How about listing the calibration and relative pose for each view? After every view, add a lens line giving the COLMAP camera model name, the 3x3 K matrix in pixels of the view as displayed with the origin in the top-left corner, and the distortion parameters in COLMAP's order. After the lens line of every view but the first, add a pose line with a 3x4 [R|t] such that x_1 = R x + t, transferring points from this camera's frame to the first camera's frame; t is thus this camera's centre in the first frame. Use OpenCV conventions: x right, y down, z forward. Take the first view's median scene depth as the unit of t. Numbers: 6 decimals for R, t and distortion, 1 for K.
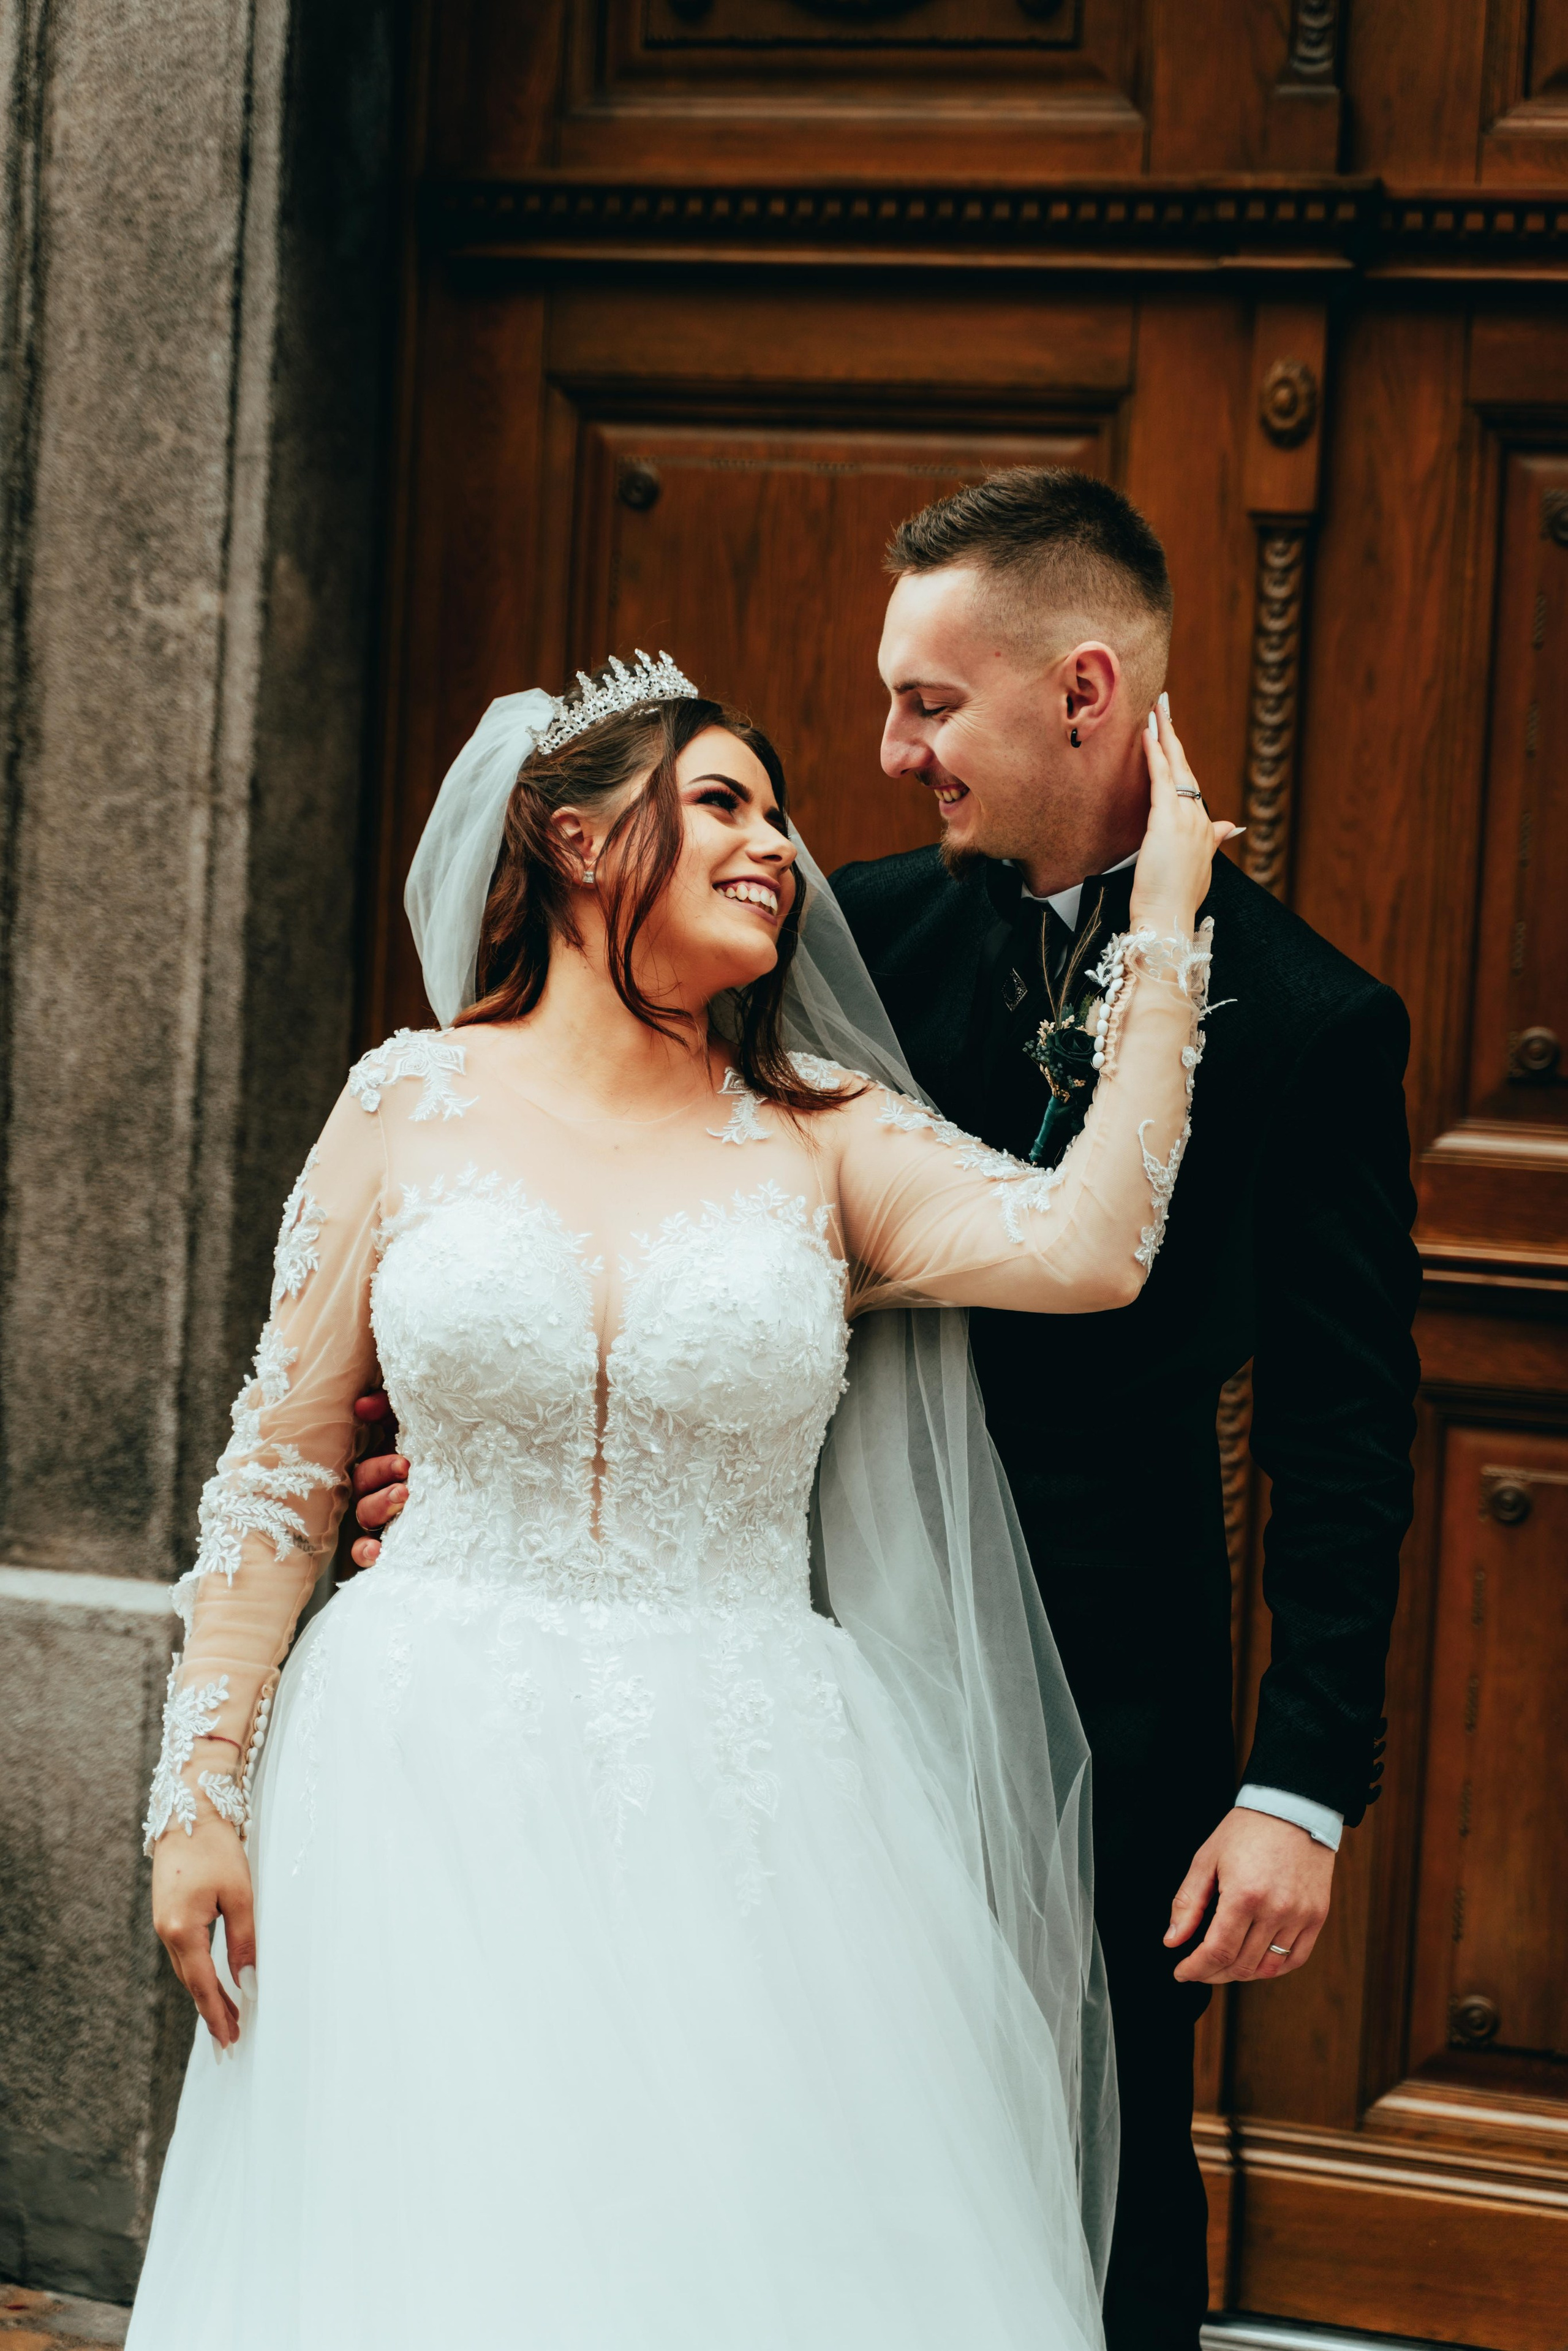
lens RADIAL K [[4948.6, 0, 784.0], [0, 4948.6, 1175.5], [0, 0, 1]] dist [-0.424323, 0.194878]
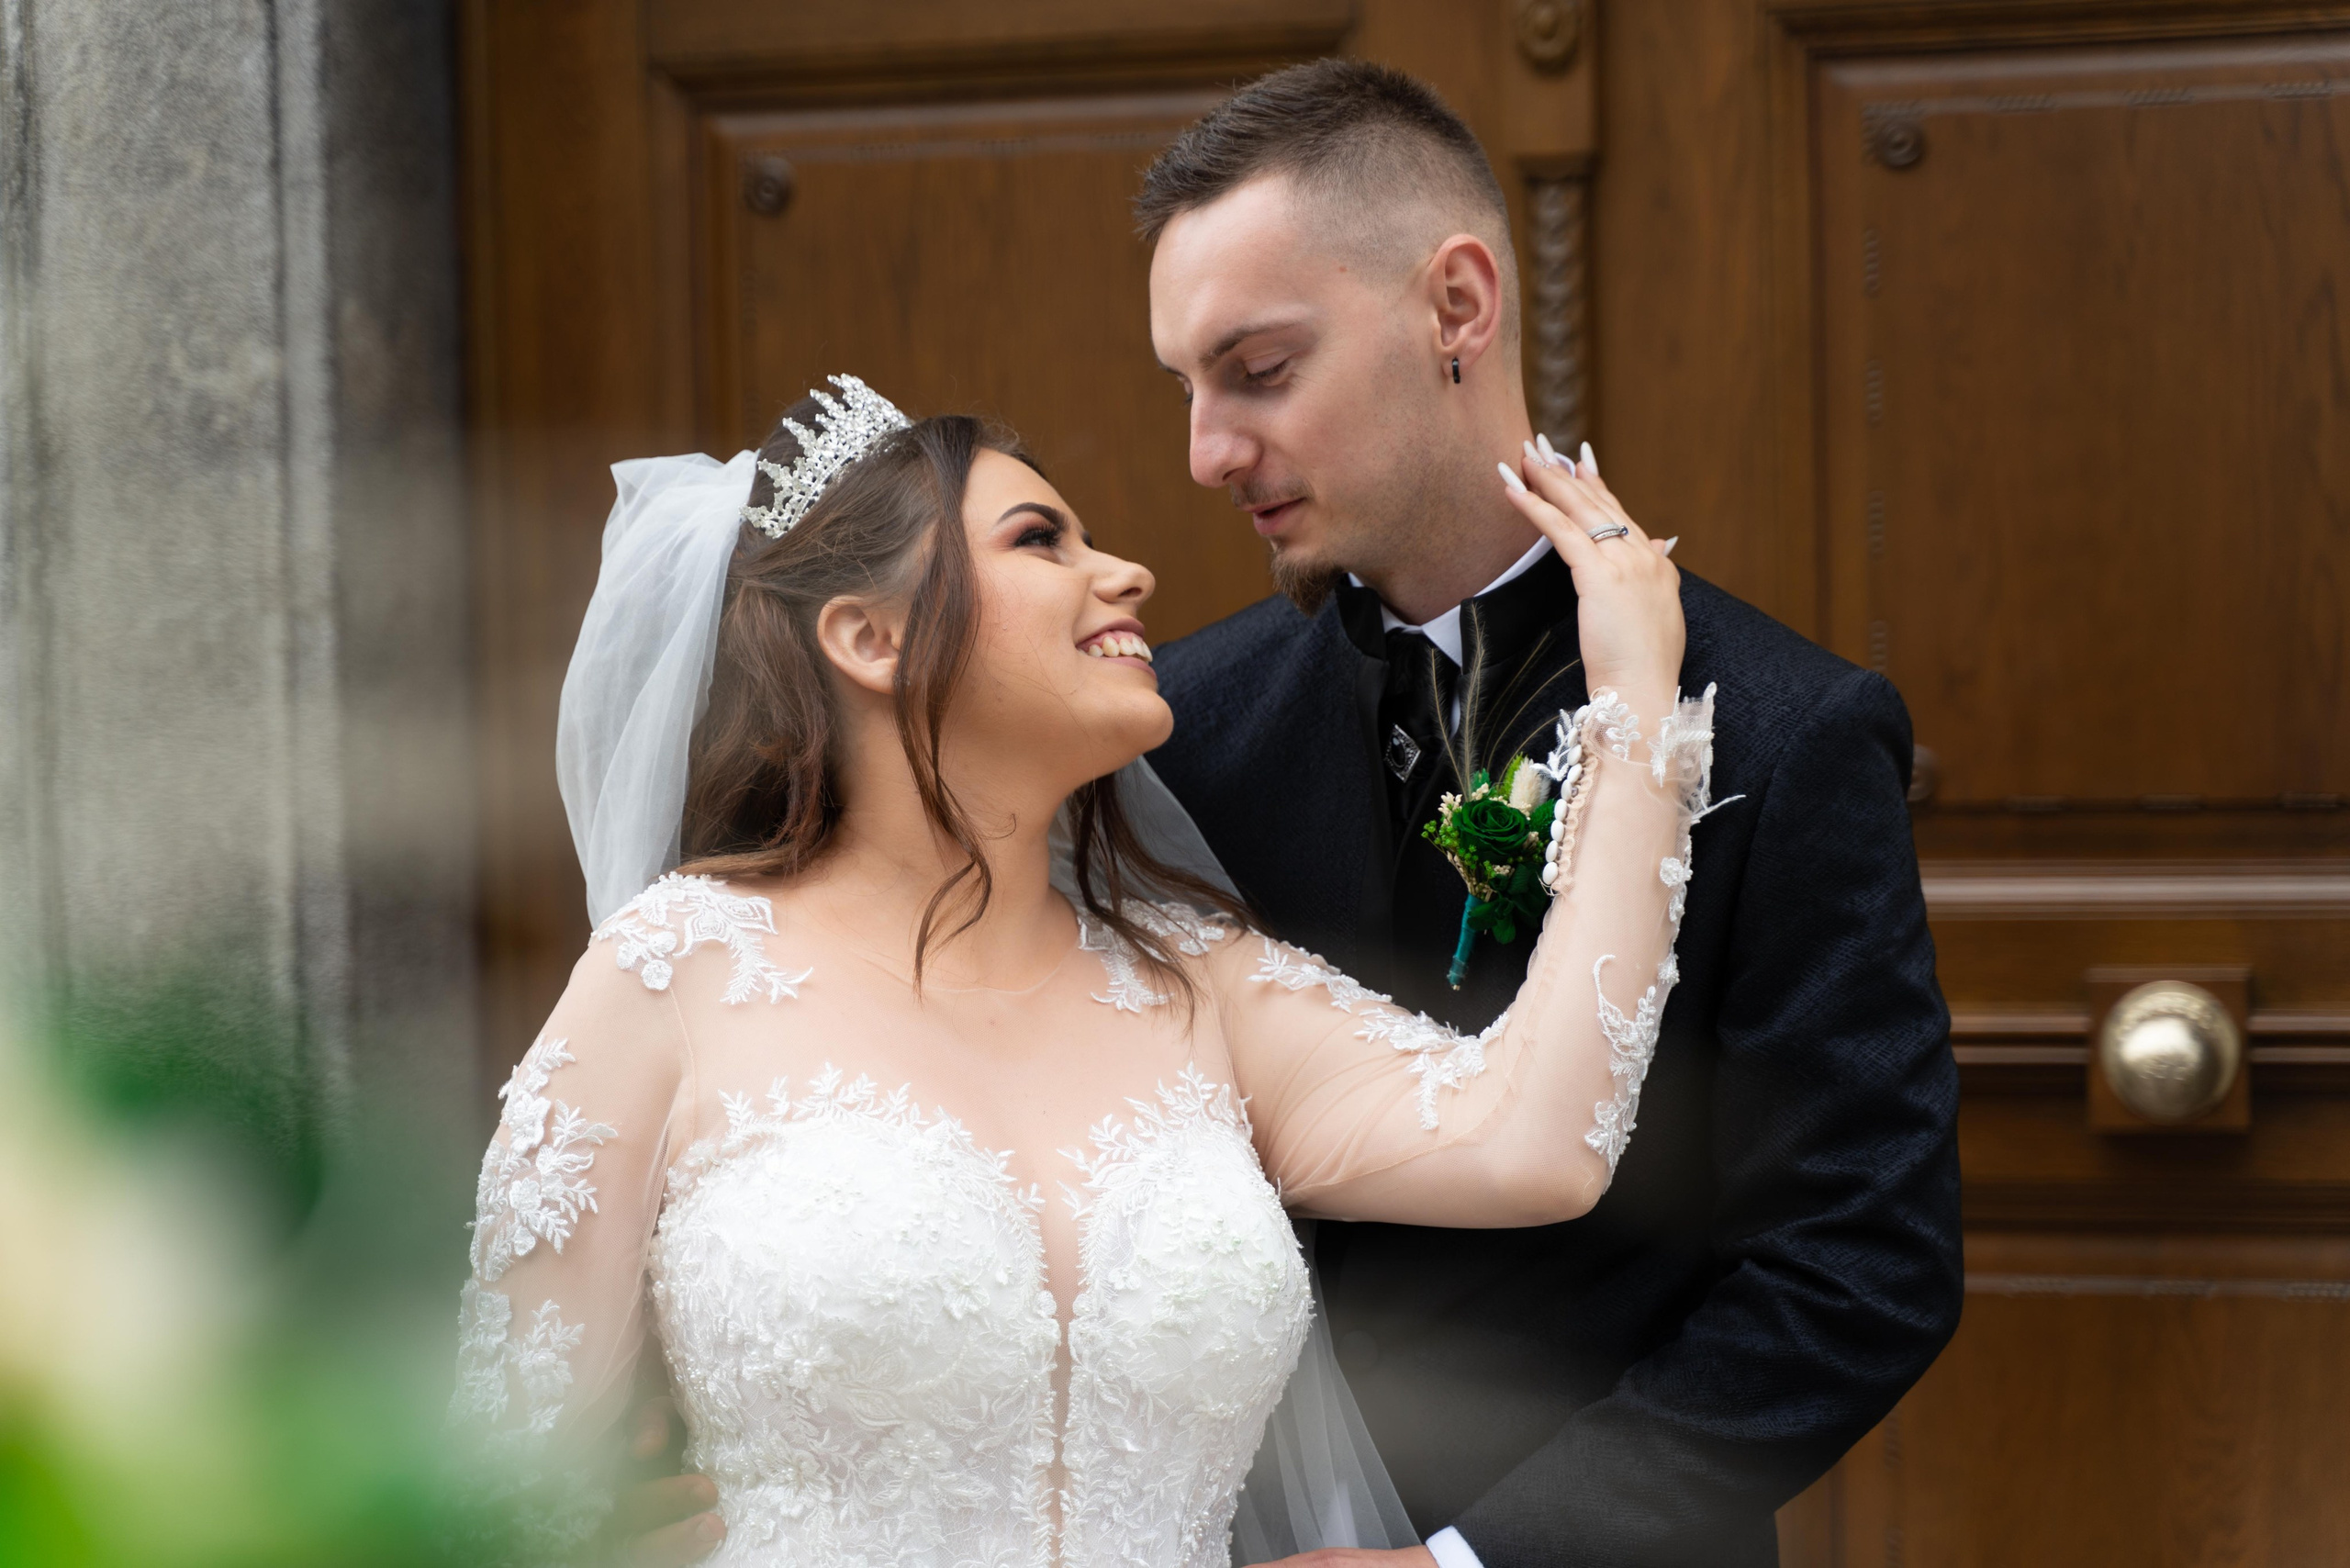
lens RADIAL K [[5205.3, 0, 1175.0], [0, 5205.3, 784.0], [0, 0, 1]] dist [-0.260871, -0.430970]
pose [[0.994288, -0.079279, 0.071452, -0.032635], [0.081554, 0.996232, -0.029499, -0.008269], [-0.068844, 0.035157, 0.997008, 0.126673]]
